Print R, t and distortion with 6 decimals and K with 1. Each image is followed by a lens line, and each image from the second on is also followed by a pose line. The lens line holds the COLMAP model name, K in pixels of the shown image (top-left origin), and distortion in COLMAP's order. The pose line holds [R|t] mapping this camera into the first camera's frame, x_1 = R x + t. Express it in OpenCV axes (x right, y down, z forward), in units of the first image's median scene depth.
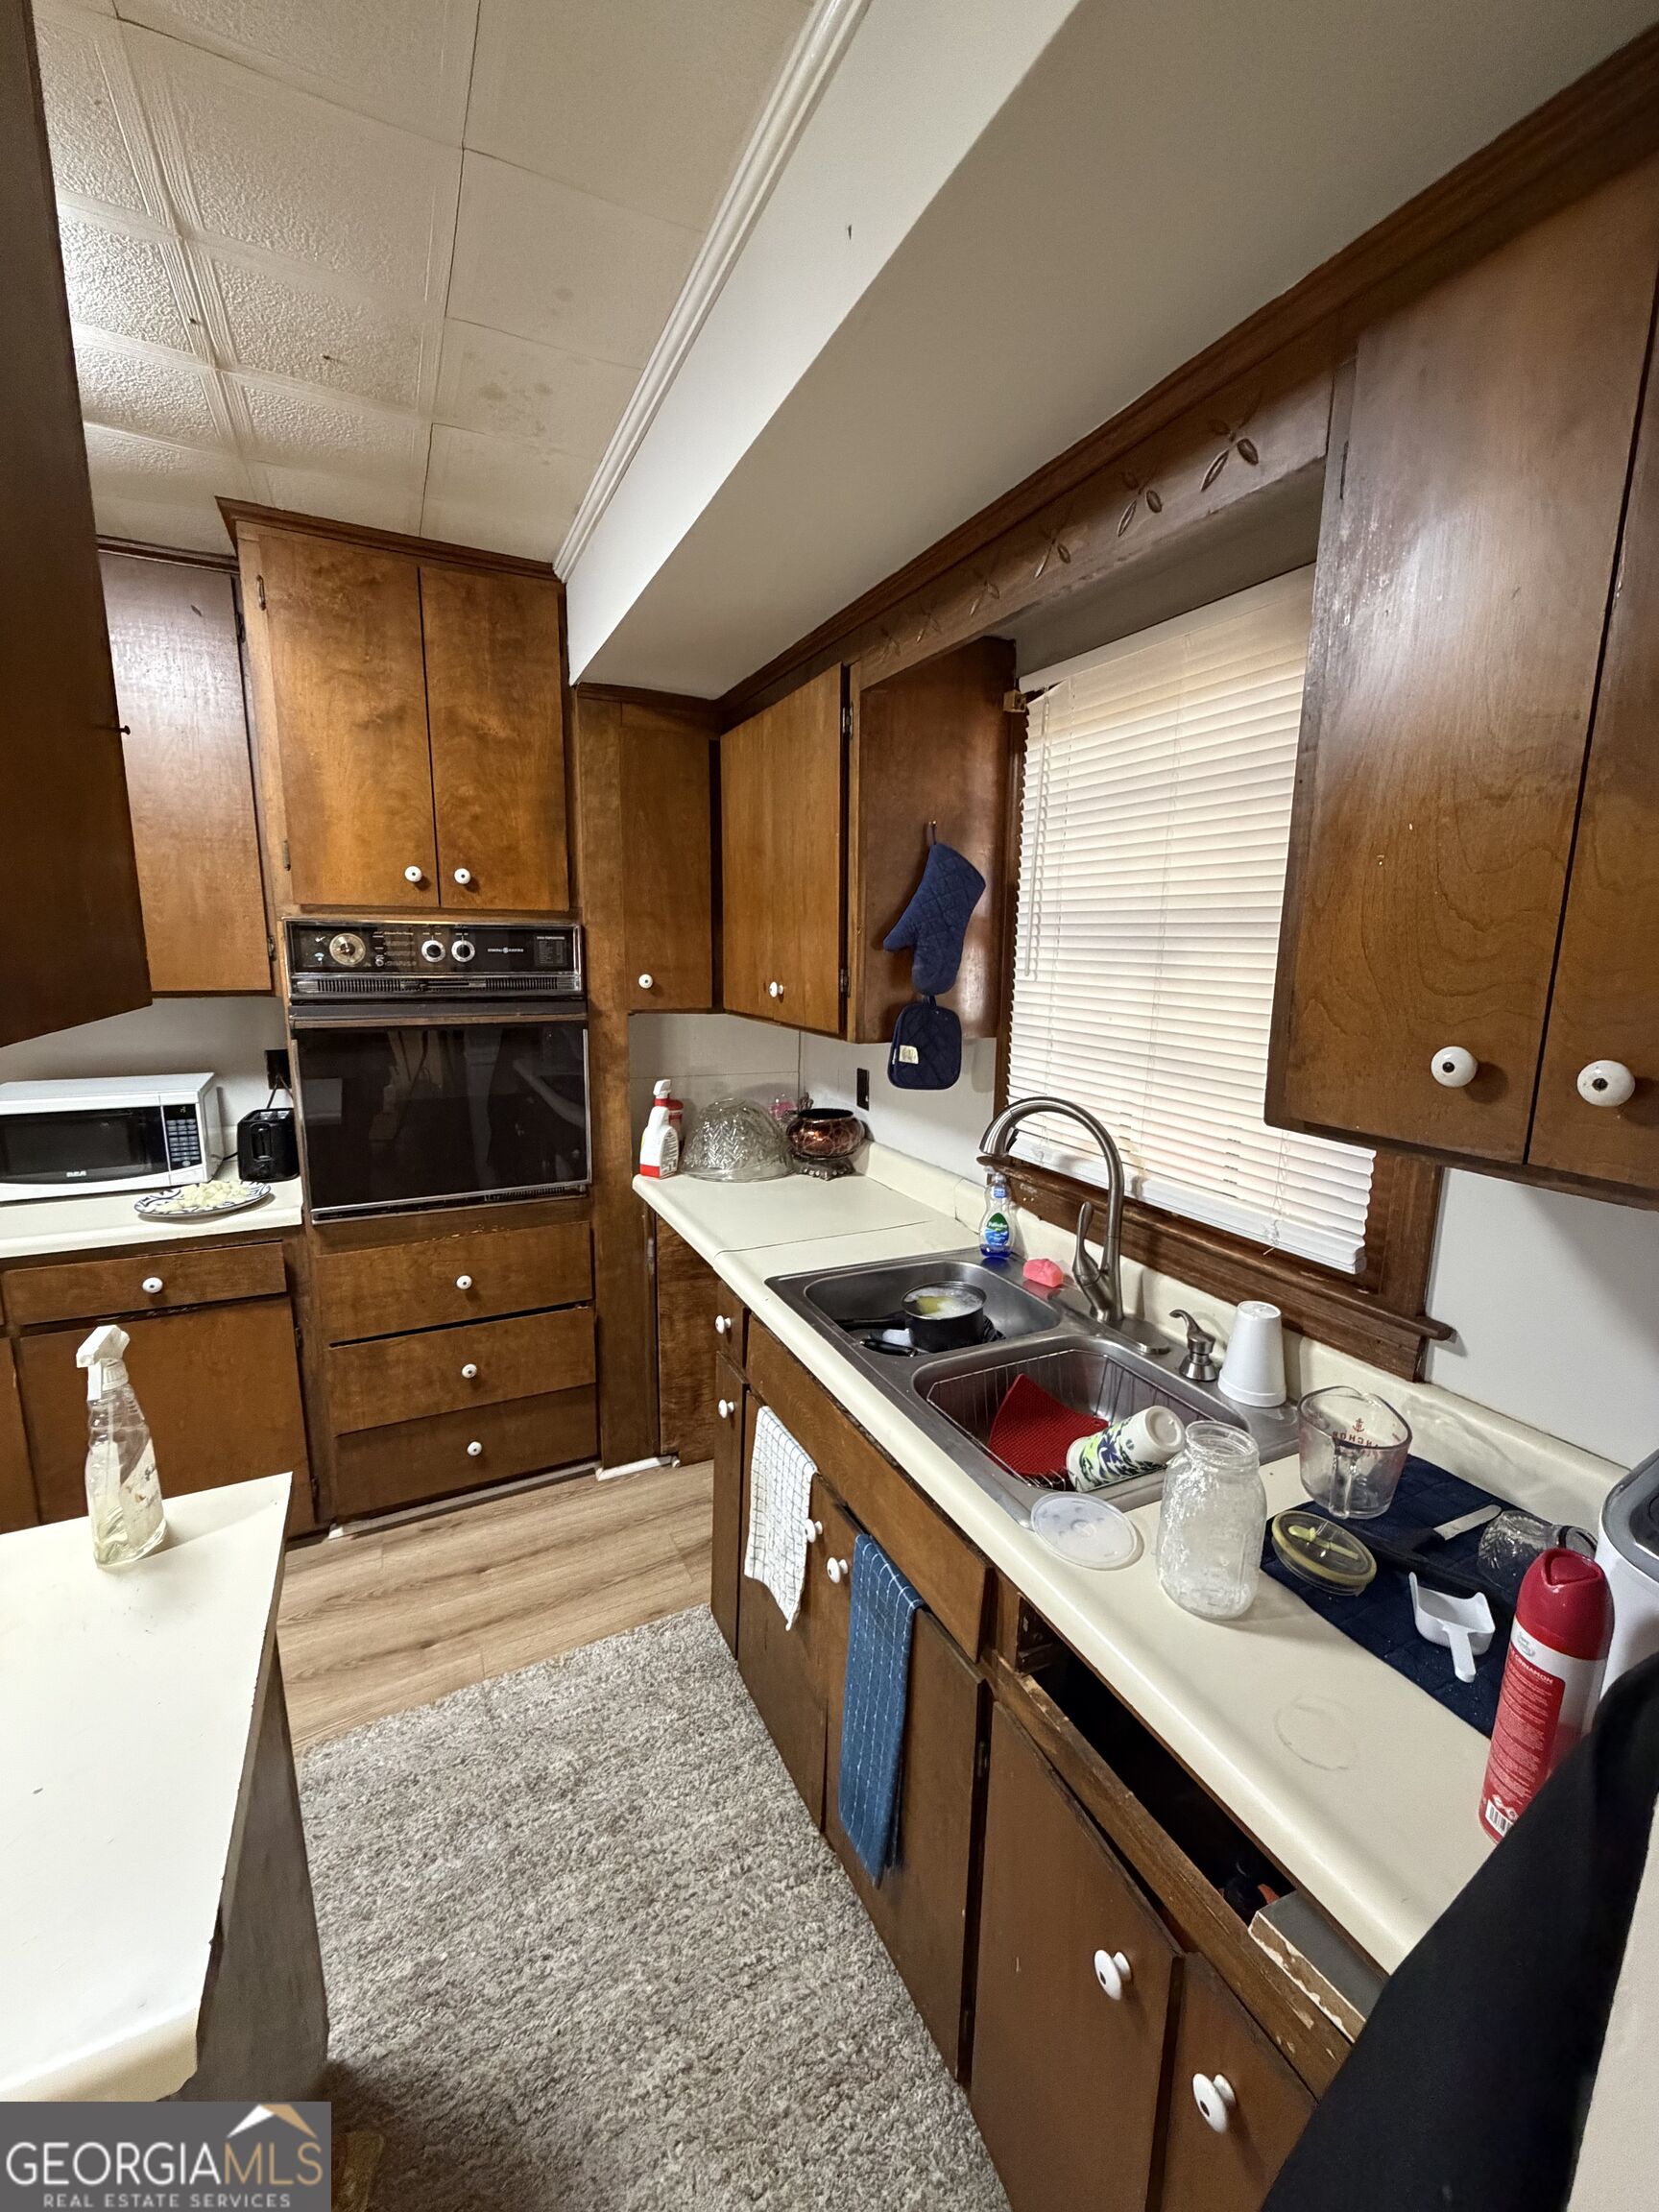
lens RADIAL K [[892.3, 0, 827.8], [0, 892.3, 1107.4], [0, 0, 1]] dist [-0.002526, -0.000514]
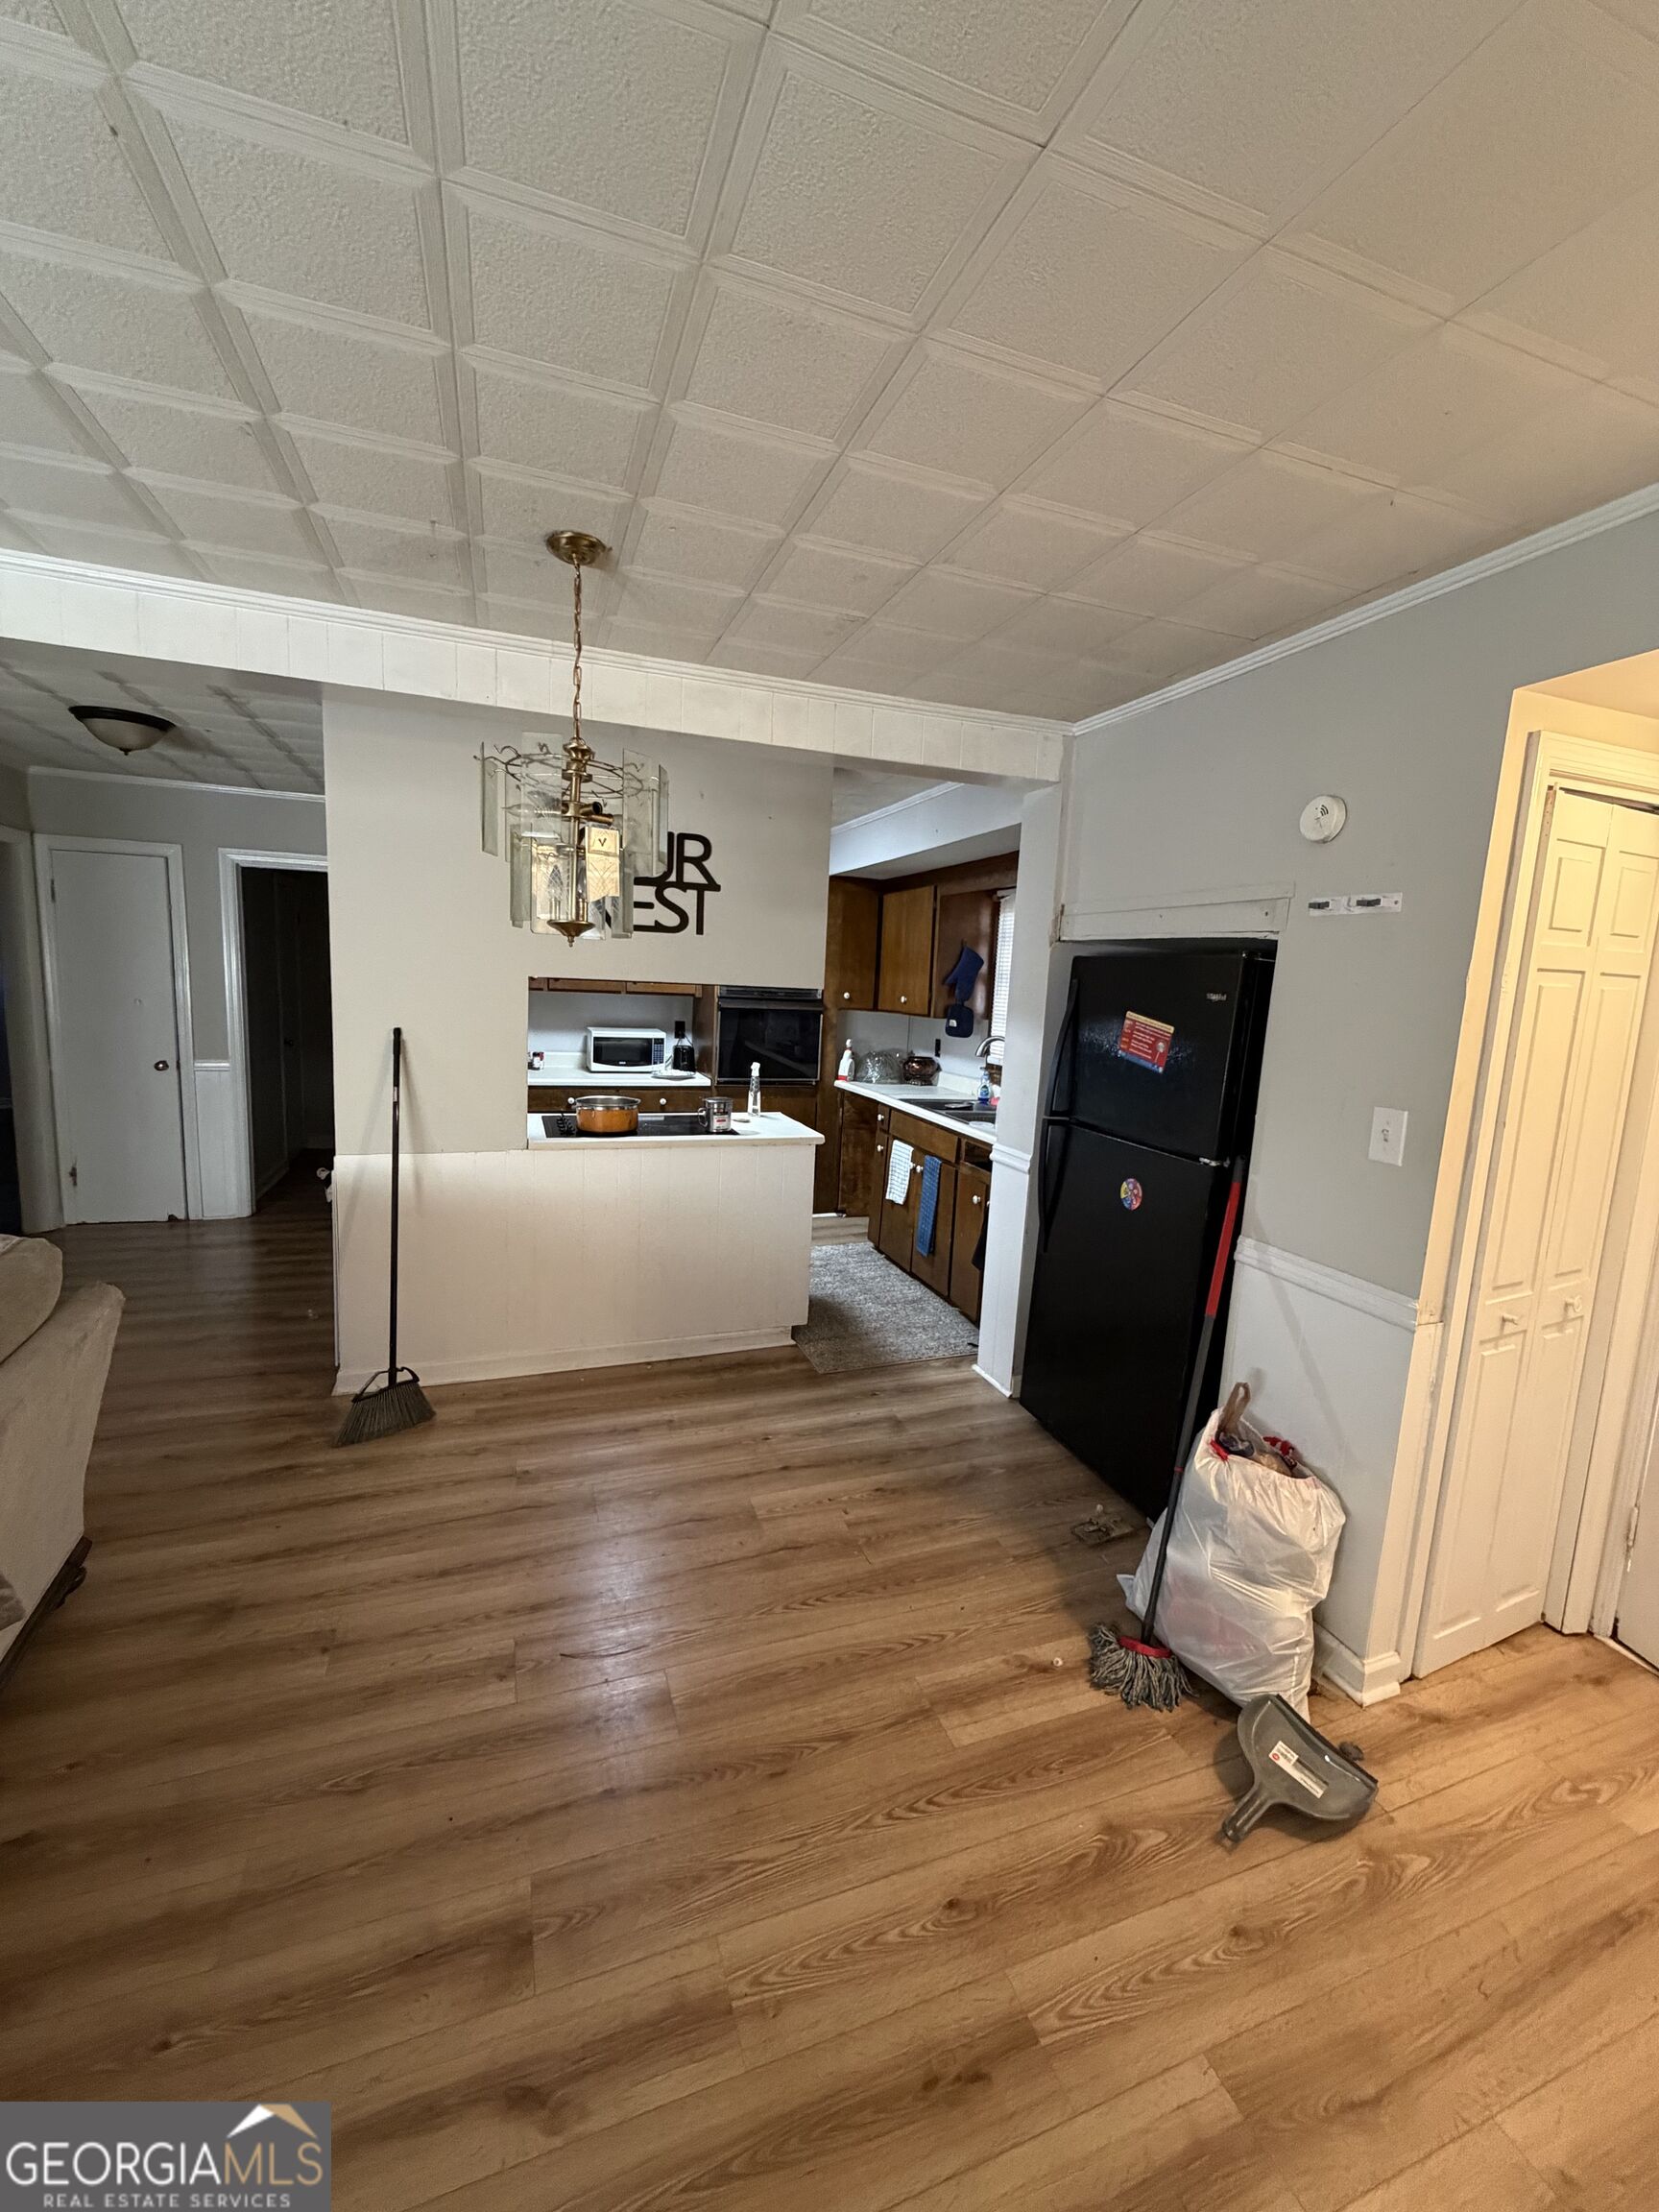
lens RADIAL K [[892.3, 0, 832.4], [0, 892.3, 1099.9], [0, 0, 1]] dist [-0.002526, -0.000514]
pose [[0.994009, 0.044416, -0.099866, 0.007072], [-0.049441, 0.997603, -0.048417, 0.299243], [0.097476, 0.053065, 0.993822, -1.596592]]
